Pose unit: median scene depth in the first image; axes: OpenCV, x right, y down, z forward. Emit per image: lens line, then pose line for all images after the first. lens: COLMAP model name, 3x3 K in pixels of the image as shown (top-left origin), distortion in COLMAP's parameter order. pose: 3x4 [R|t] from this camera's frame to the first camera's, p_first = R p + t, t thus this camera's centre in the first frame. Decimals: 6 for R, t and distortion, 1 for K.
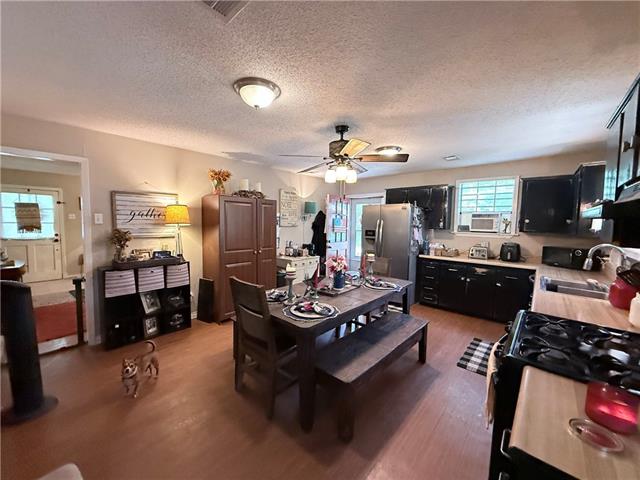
lens RADIAL K [[255.4, 0, 316.0], [0, 255.4, 240.0], [0, 0, 1]] dist [-0.001361, 0.000561]
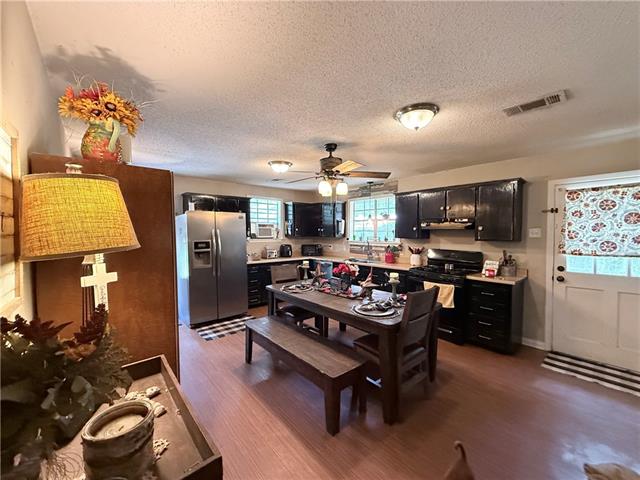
lens RADIAL K [[255.4, 0, 317.8], [0, 255.4, 238.1], [0, 0, 1]] dist [-0.001361, 0.000561]
pose [[0.134206, -0.040271, 0.990135, -0.603765], [0.073279, 0.996842, 0.030611, -0.052120], [-0.988240, 0.068448, 0.136734, 0.566629]]
